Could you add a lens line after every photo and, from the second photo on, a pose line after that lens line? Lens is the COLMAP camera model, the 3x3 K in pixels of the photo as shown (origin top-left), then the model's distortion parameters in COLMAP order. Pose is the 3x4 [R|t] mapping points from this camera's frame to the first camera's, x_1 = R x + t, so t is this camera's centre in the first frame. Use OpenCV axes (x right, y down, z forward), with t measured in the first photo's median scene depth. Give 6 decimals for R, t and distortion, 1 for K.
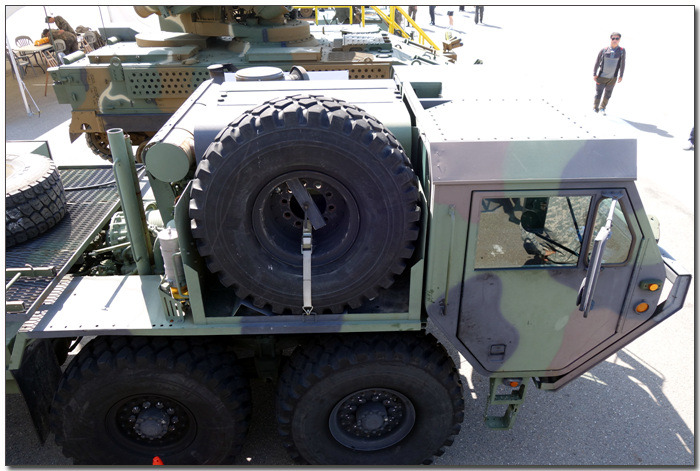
lens RADIAL K [[544.8, 0, 349.7], [0, 544.8, 235.3], [0, 0, 1]] dist [0.006077, 0.002332]
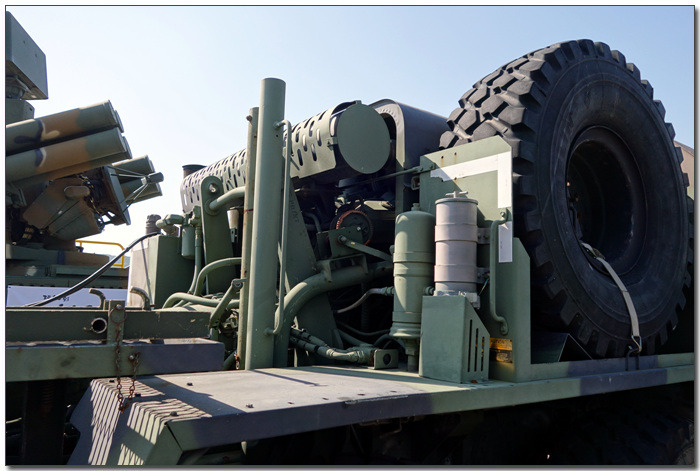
lens RADIAL K [[544.8, 0, 350.6], [0, 544.8, 236.3], [0, 0, 1]] dist [0.006077, 0.002332]
pose [[0.813388, 0.101723, 0.572759, -0.708460], [0.246588, 0.831466, -0.497854, 0.264234], [-0.526873, 0.546184, 0.651220, 0.697312]]
